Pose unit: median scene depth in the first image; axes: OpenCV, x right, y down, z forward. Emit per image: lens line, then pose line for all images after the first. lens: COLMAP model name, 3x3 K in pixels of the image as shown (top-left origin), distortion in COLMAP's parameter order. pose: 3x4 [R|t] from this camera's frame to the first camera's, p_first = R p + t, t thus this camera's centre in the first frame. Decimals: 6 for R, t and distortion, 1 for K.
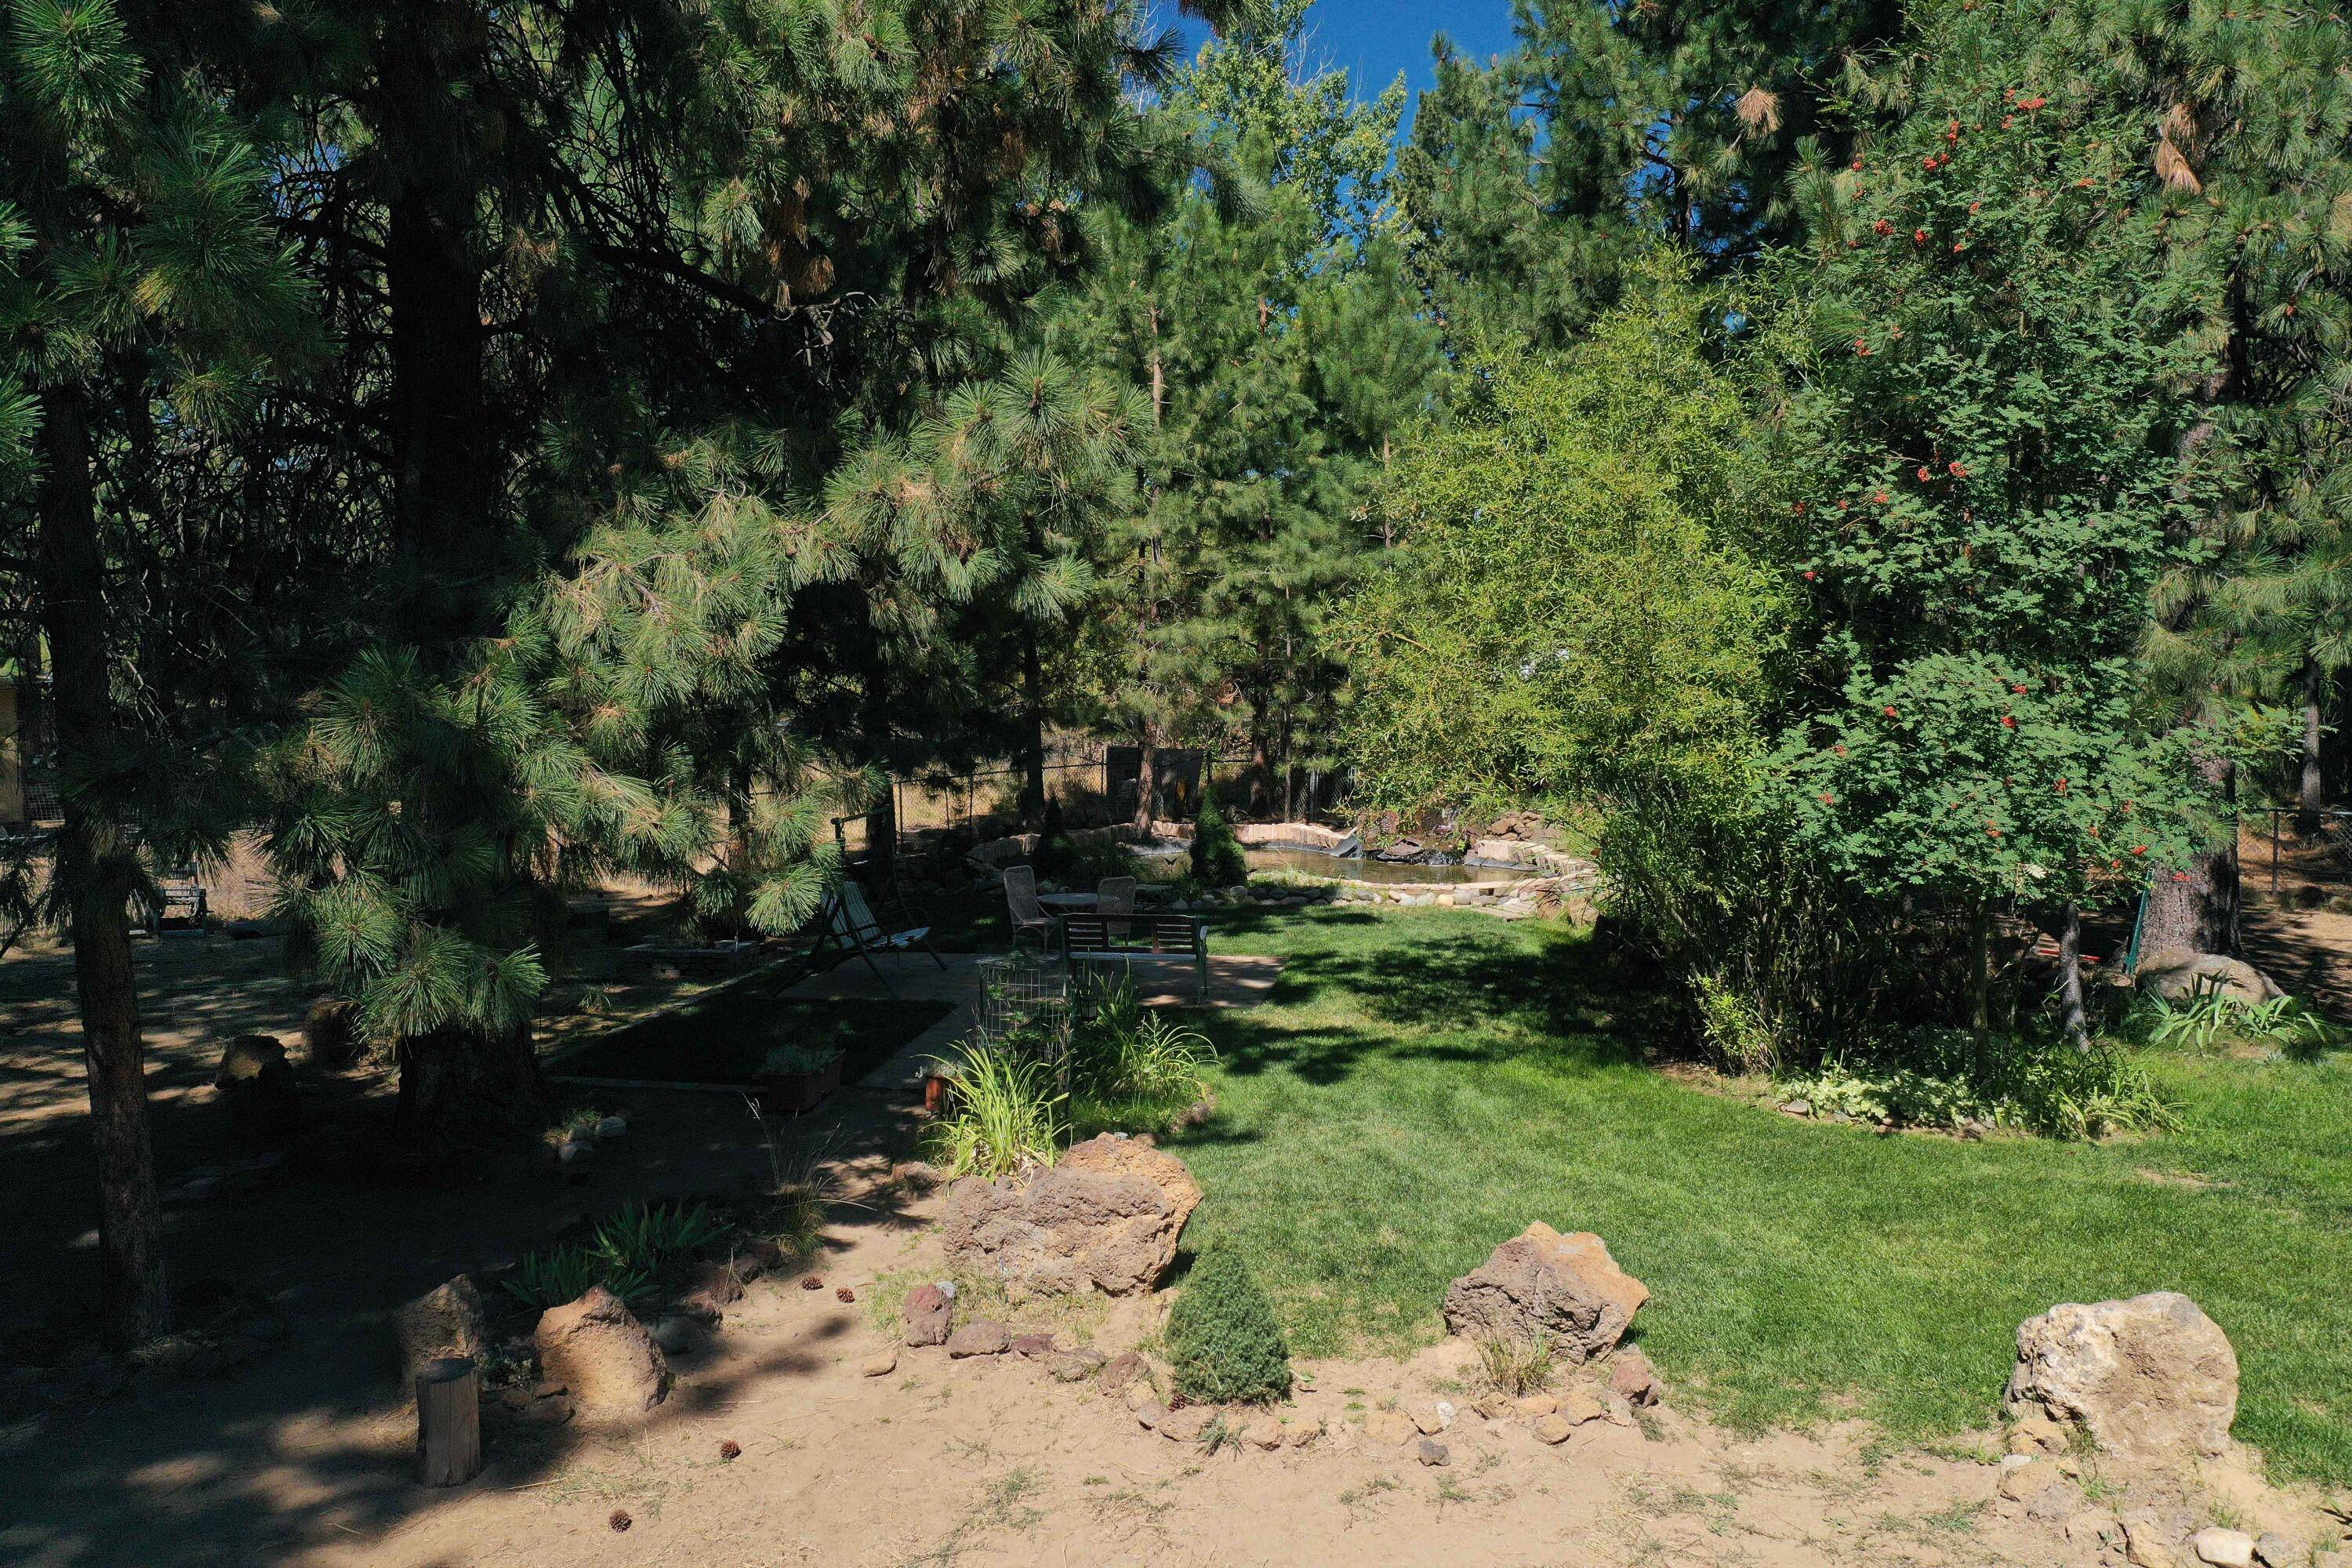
lens RADIAL K [[1824.2, 0, 1164.4], [0, 1824.2, 793.2], [0, 0, 1]] dist [-0.022018, 0.003220]
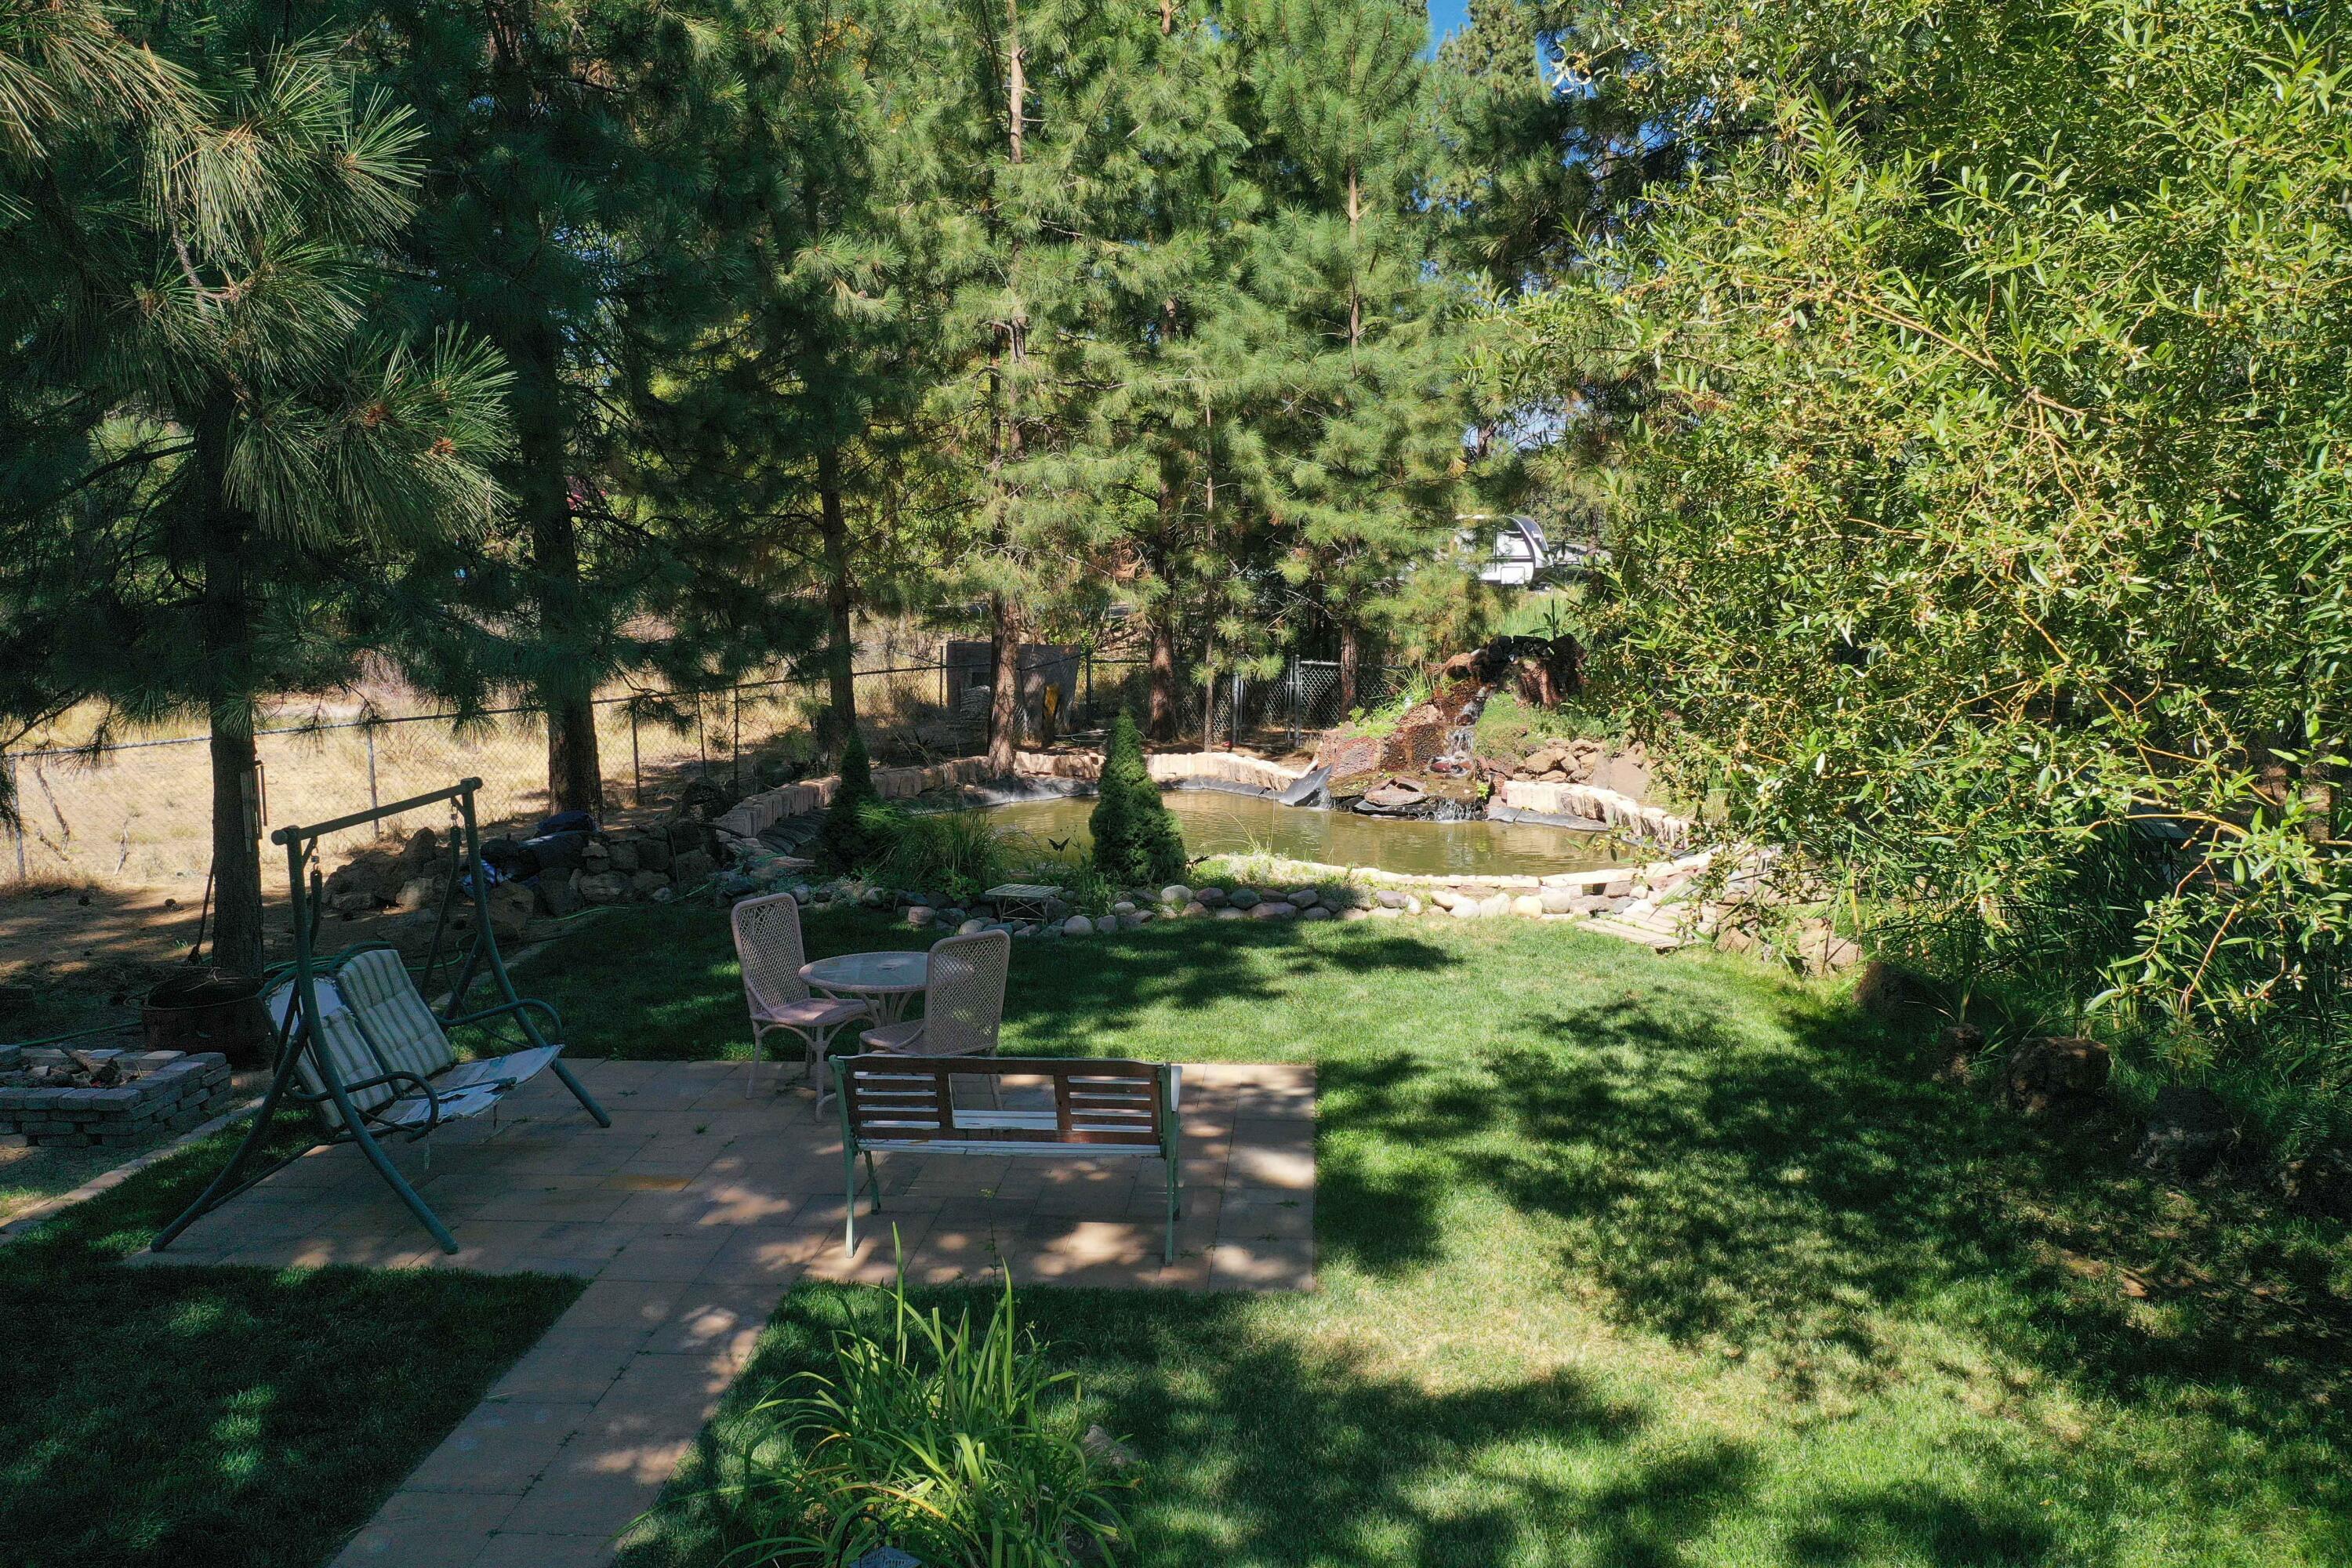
lens RADIAL K [[1824.2, 0, 1187.2], [0, 1824.2, 796.2], [0, 0, 1]] dist [-0.022018, 0.003220]
pose [[0.995125, -0.011192, 0.097989, -0.010717], [0.005134, 0.998072, 0.061862, -0.011125], [-0.098492, -0.061057, 0.993263, 0.349242]]
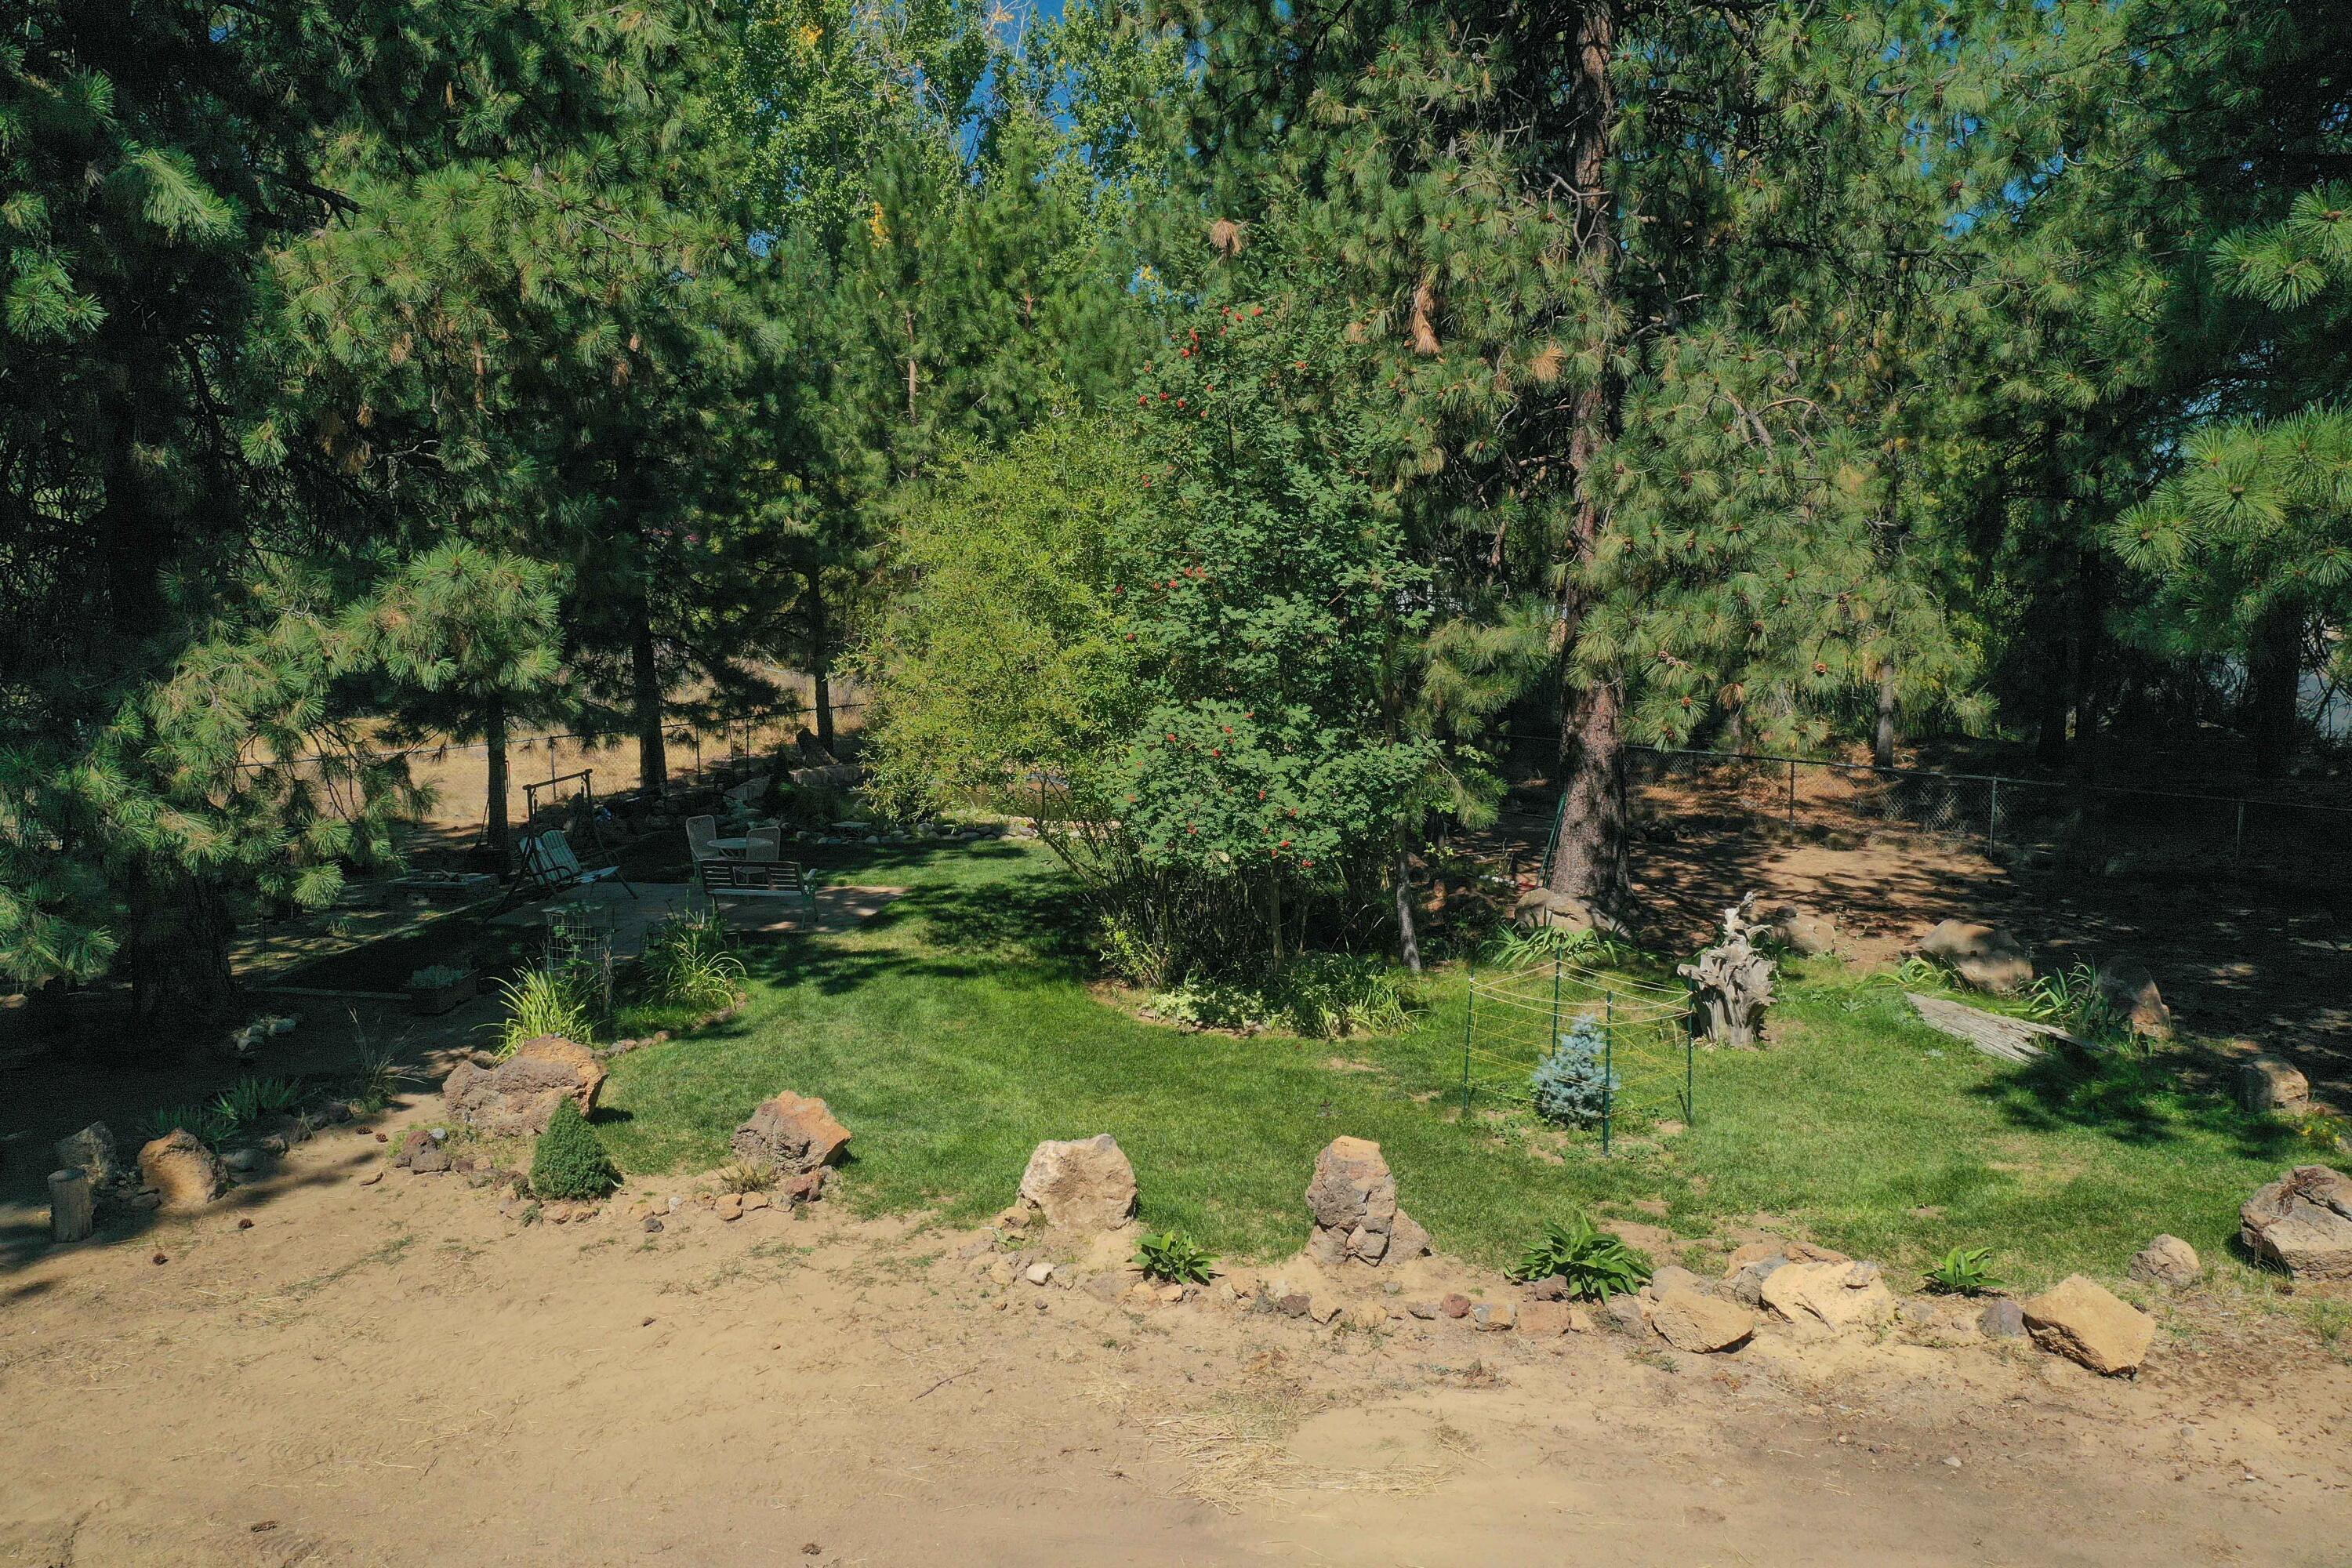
lens RADIAL K [[1824.2, 0, 1181.3], [0, 1824.2, 788.1], [0, 0, 1]] dist [-0.022018, 0.003220]
pose [[0.999909, 0.001624, 0.013427, 0.160160], [-0.002418, 0.998235, 0.059333, -0.037232], [-0.013307, -0.059360, 0.998148, -0.173812]]
